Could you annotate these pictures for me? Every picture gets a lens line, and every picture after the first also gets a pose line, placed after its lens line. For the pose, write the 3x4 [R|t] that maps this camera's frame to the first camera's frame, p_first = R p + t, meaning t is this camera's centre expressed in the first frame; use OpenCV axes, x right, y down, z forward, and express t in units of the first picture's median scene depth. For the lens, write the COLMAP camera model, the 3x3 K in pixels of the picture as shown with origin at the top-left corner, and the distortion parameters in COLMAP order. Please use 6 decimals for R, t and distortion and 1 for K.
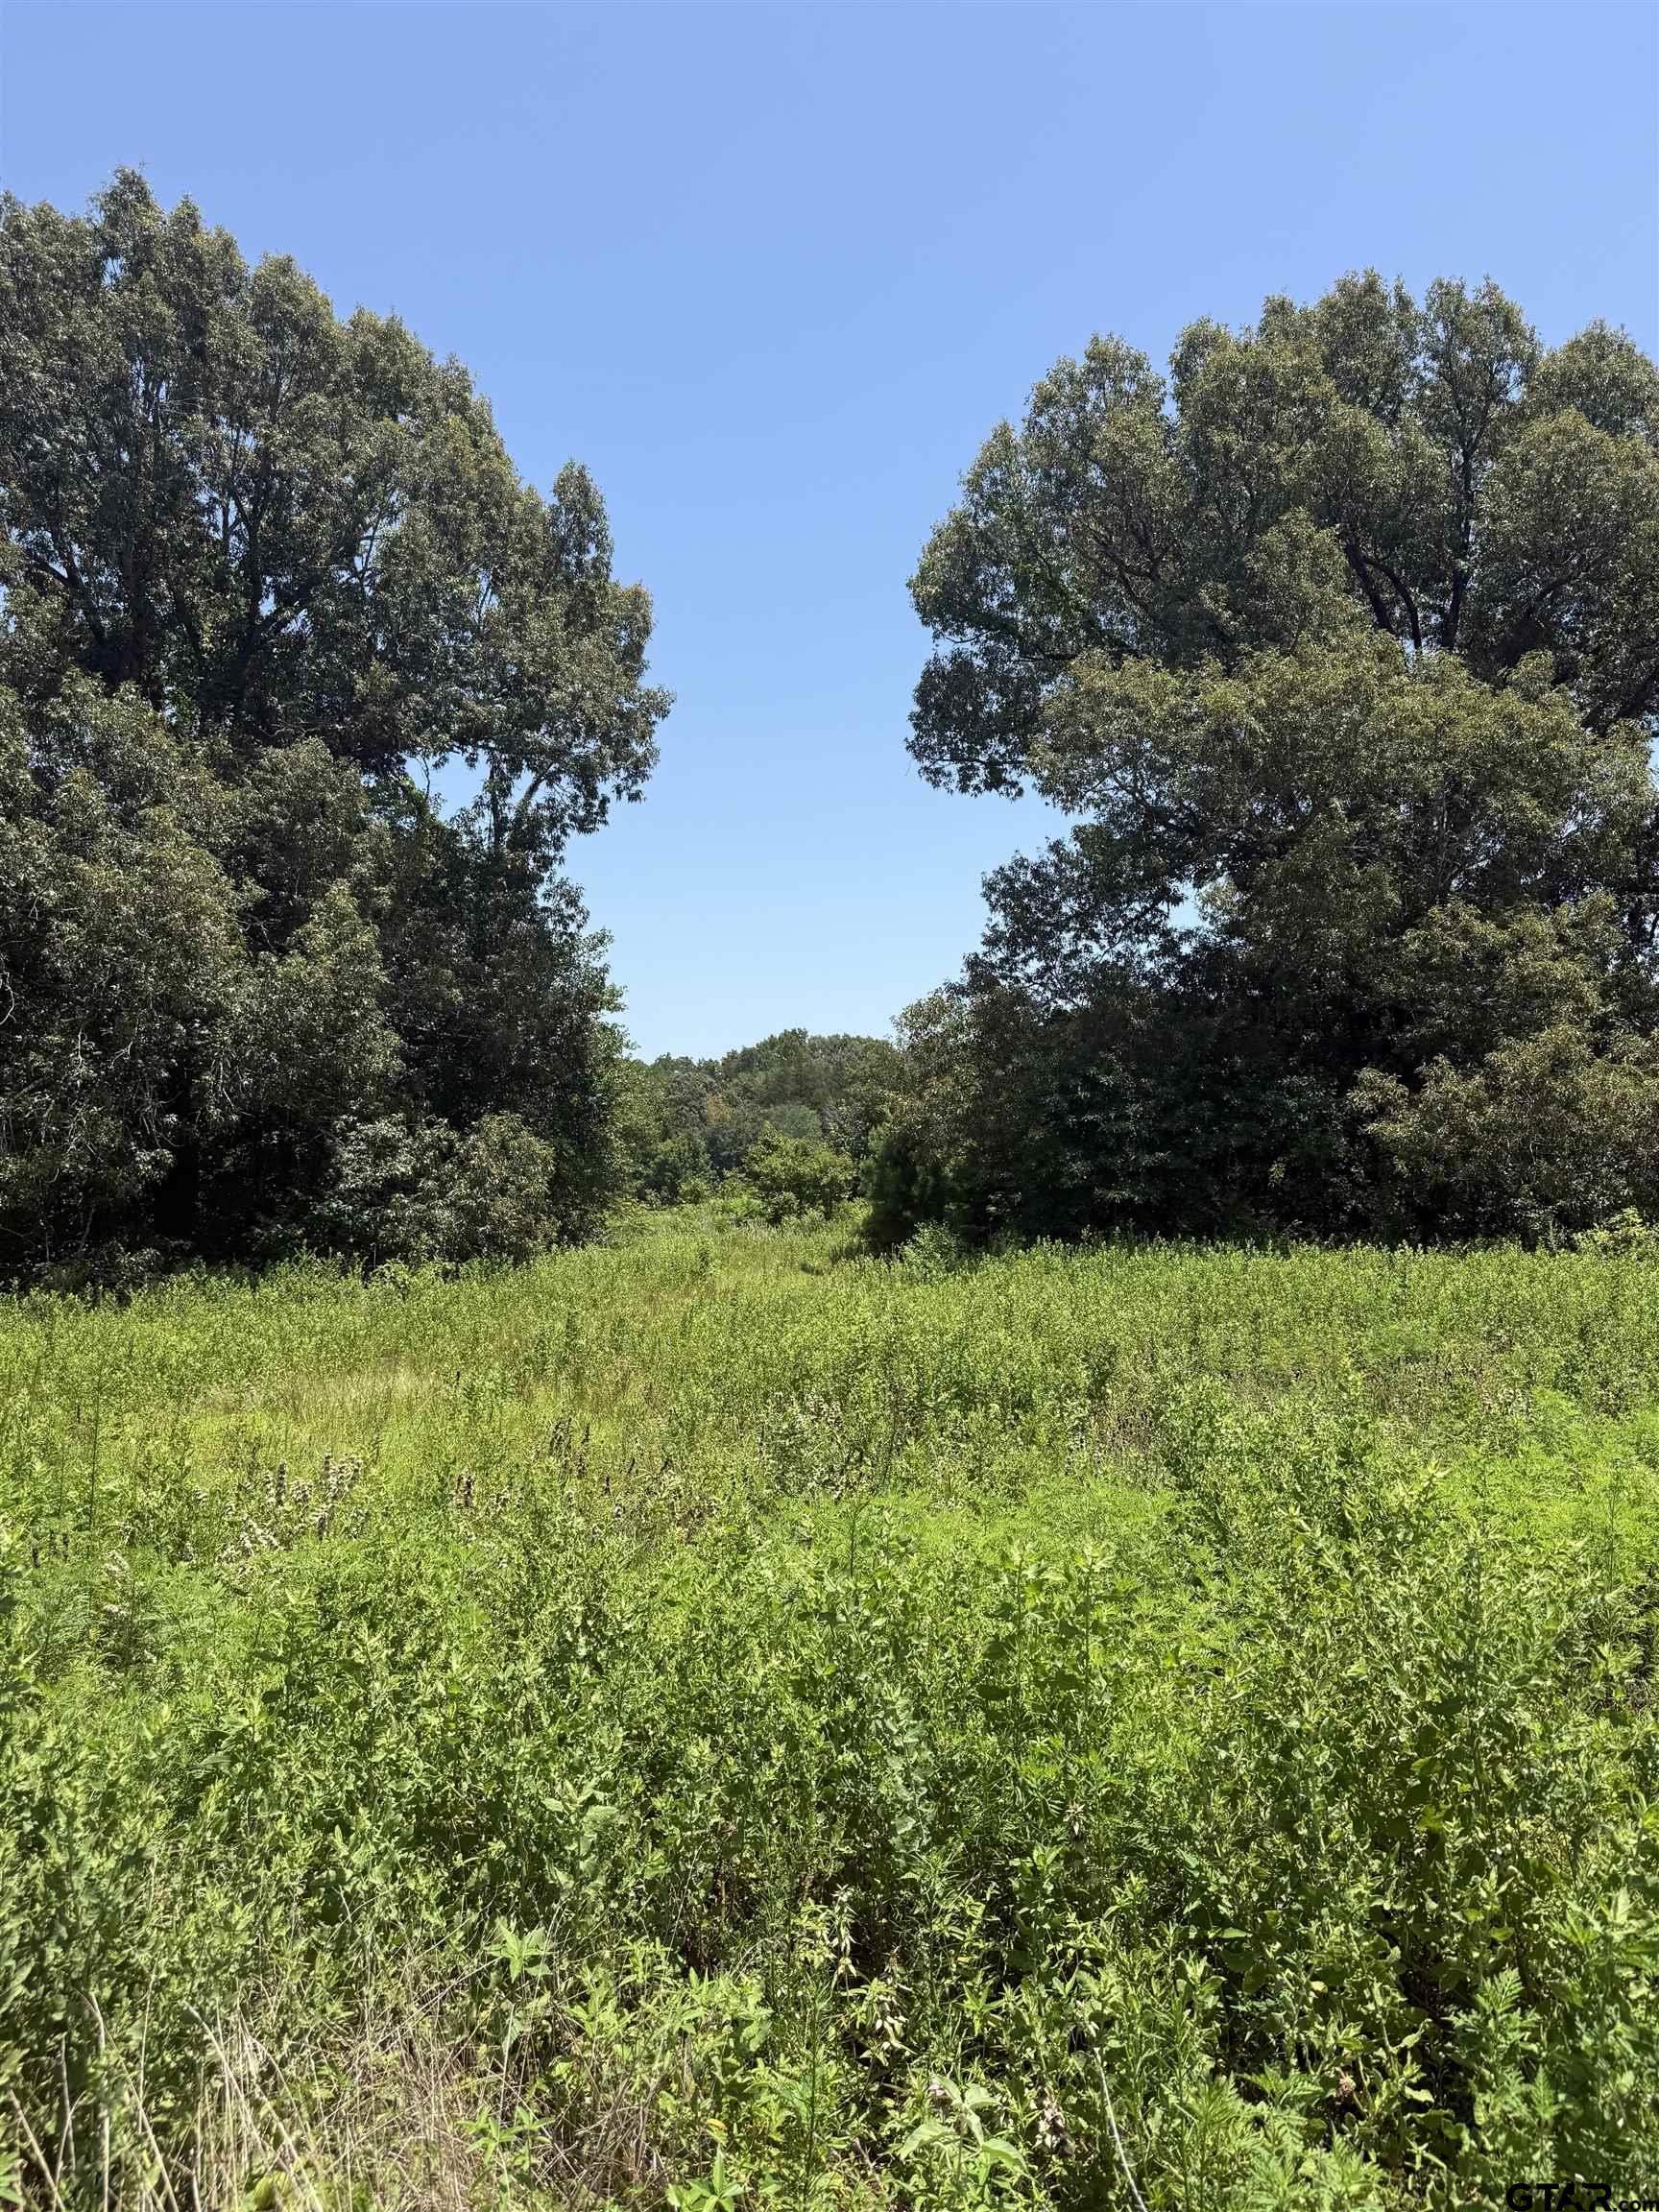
lens RADIAL K [[1535.2, 0, 831.8], [0, 1535.2, 1110.8], [0, 0, 1]] dist [-0.030009, -0.013697]
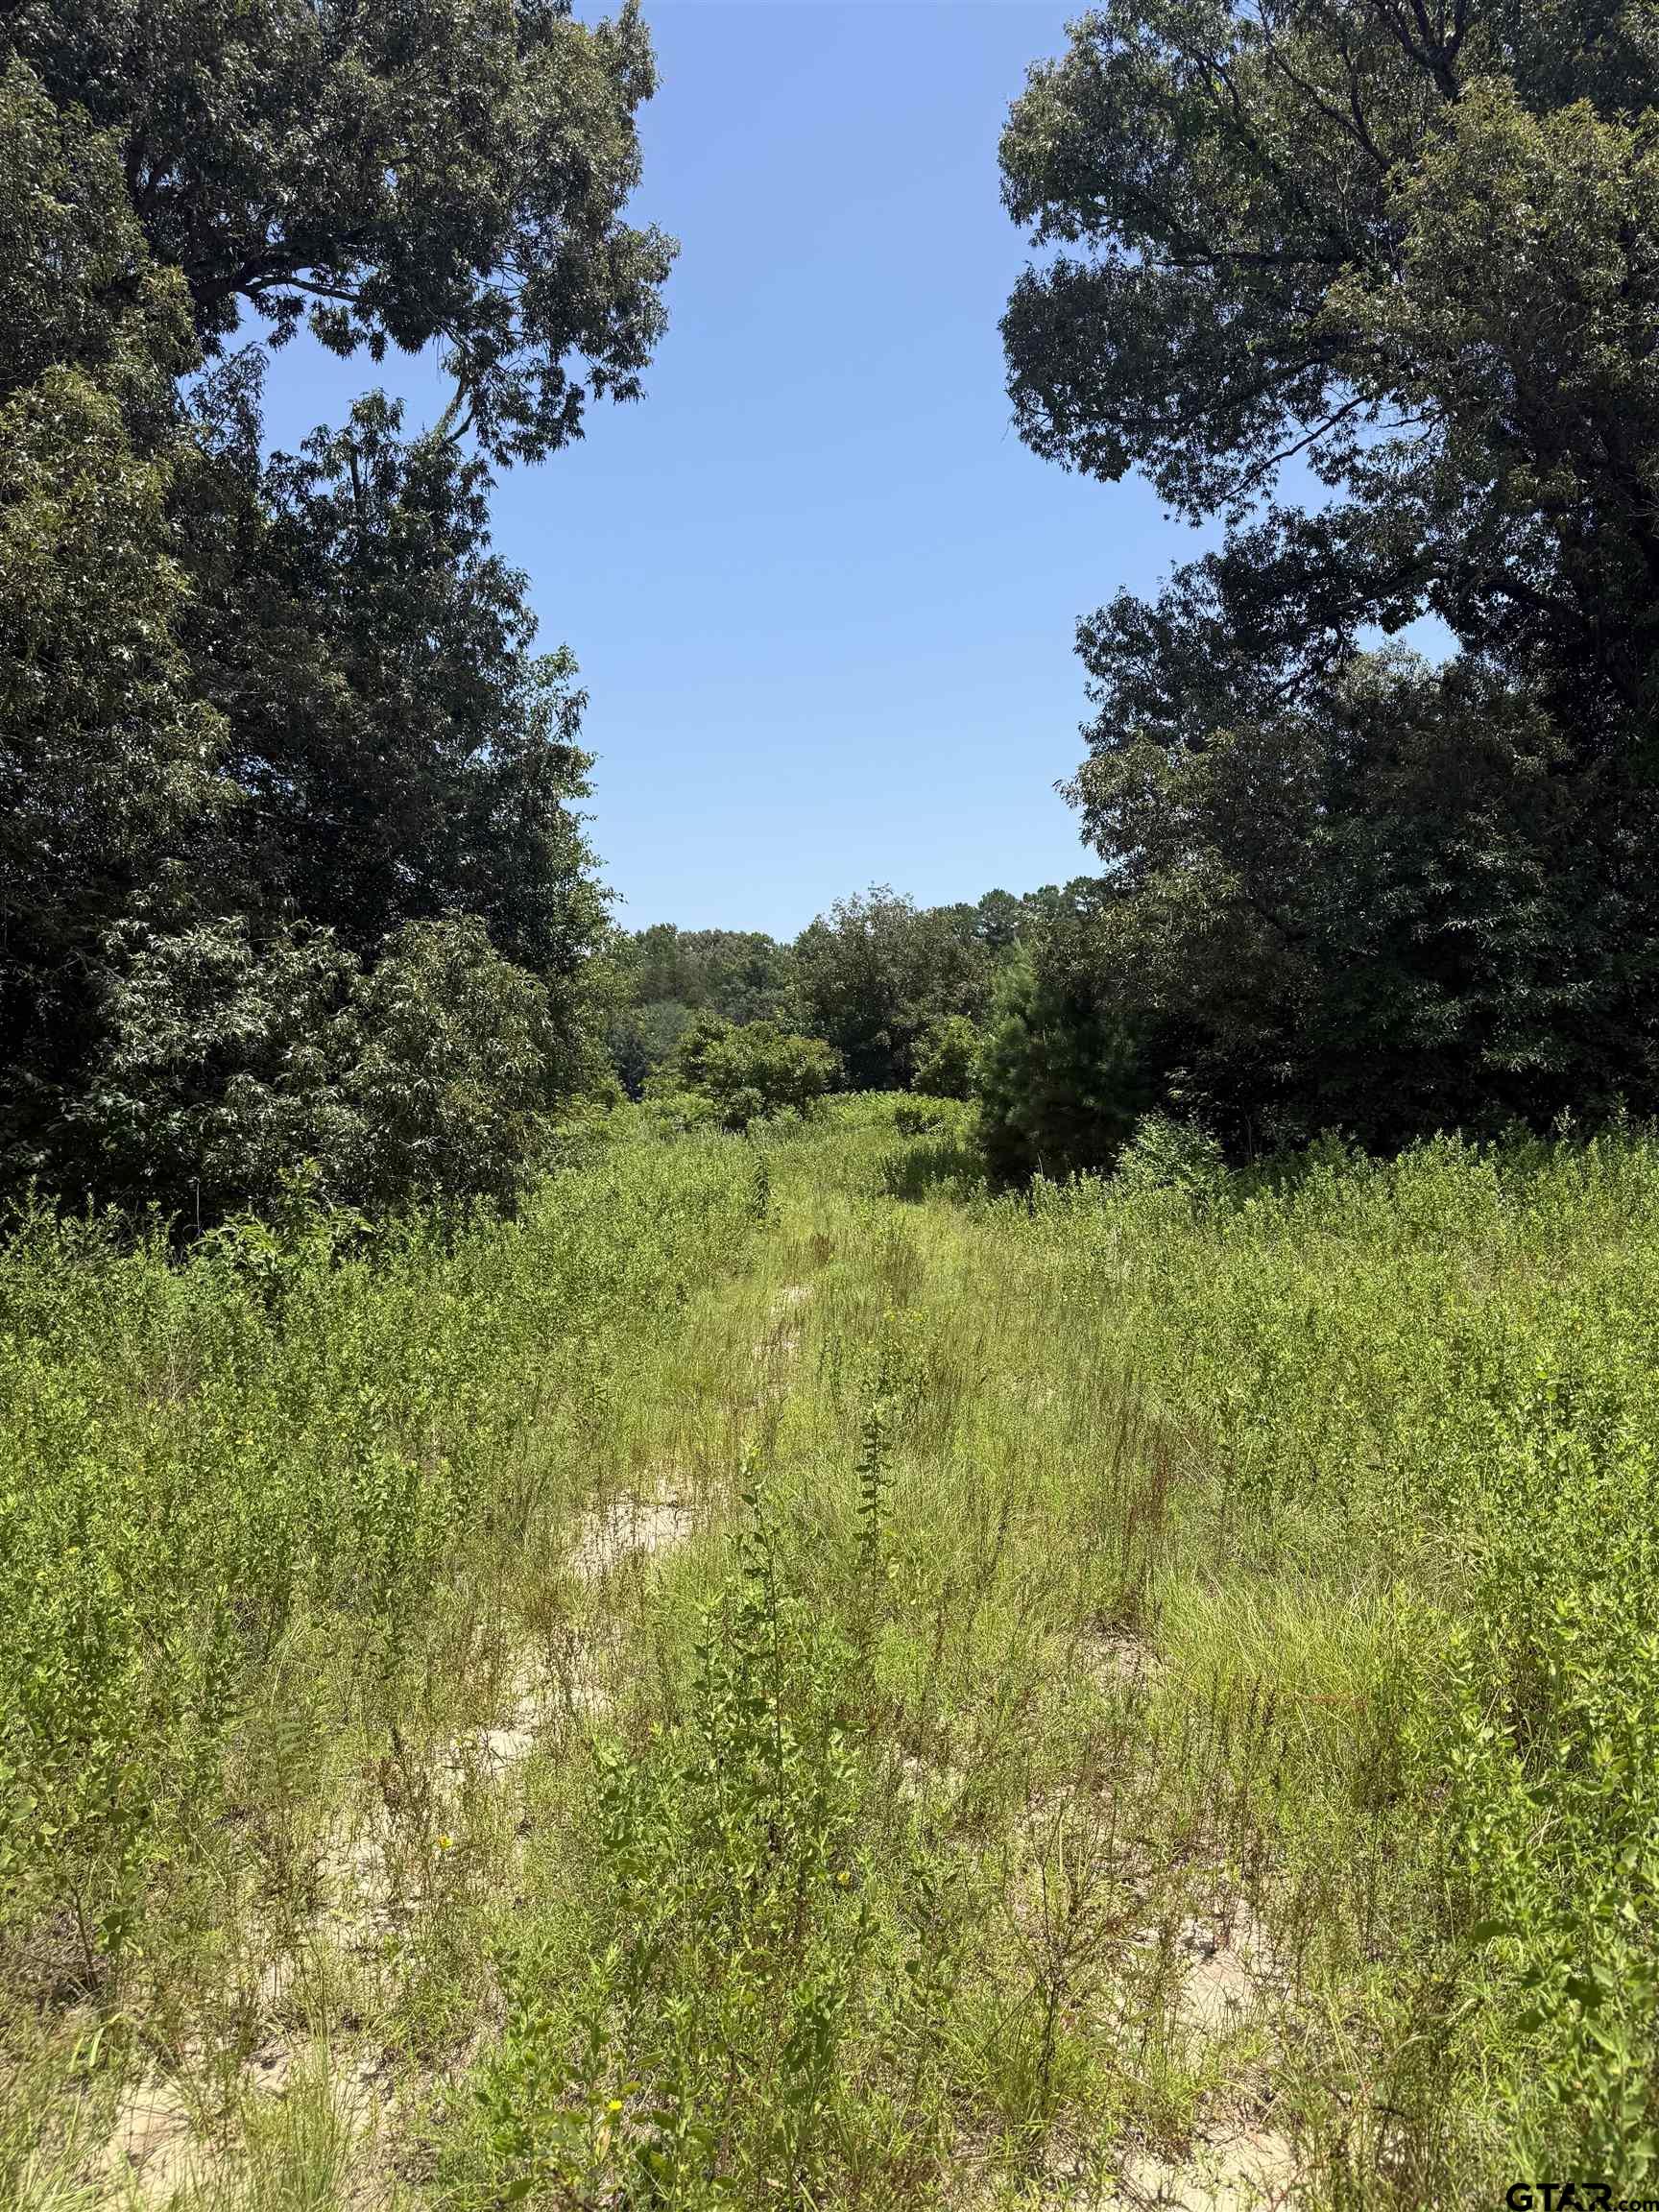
lens RADIAL K [[1535.2, 0, 824.5], [0, 1535.2, 1164.2], [0, 0, 1]] dist [-0.030009, -0.013697]
pose [[0.995446, -0.028313, 0.091023, -0.114493], [0.019496, 0.995157, 0.096341, 0.031121], [-0.093310, -0.094128, 0.991178, 0.396952]]
